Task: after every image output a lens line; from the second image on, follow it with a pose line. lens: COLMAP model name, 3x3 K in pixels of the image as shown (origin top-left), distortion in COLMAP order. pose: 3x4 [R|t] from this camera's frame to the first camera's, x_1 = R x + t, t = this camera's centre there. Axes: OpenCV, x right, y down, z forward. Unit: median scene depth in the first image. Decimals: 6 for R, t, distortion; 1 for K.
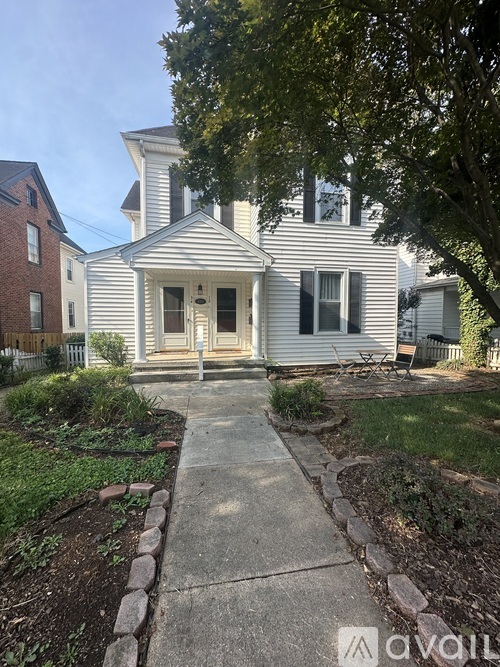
lens RADIAL K [[263.9, 0, 248.1], [0, 263.9, 329.1], [0, 0, 1]] dist [-0.000645, 0.000004]
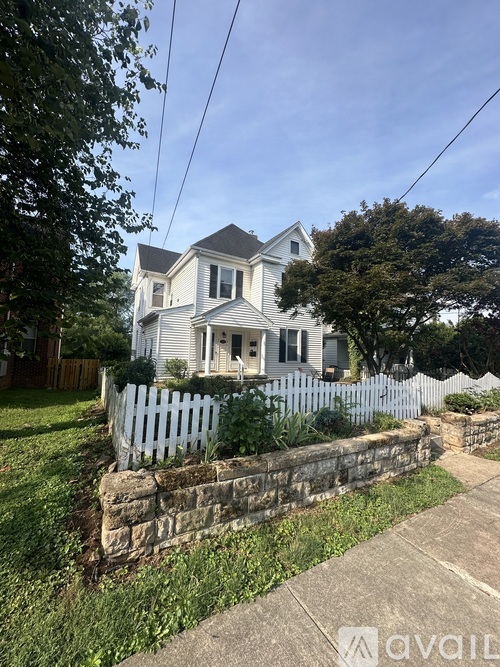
lens RADIAL K [[263.9, 0, 252.9], [0, 263.9, 333.5], [0, 0, 1]] dist [-0.000645, 0.000004]
pose [[0.934578, 0.055049, 0.351475, -0.613001], [-0.014328, 0.992978, -0.117426, 0.036420], [-0.355471, 0.104708, 0.928804, -0.642382]]
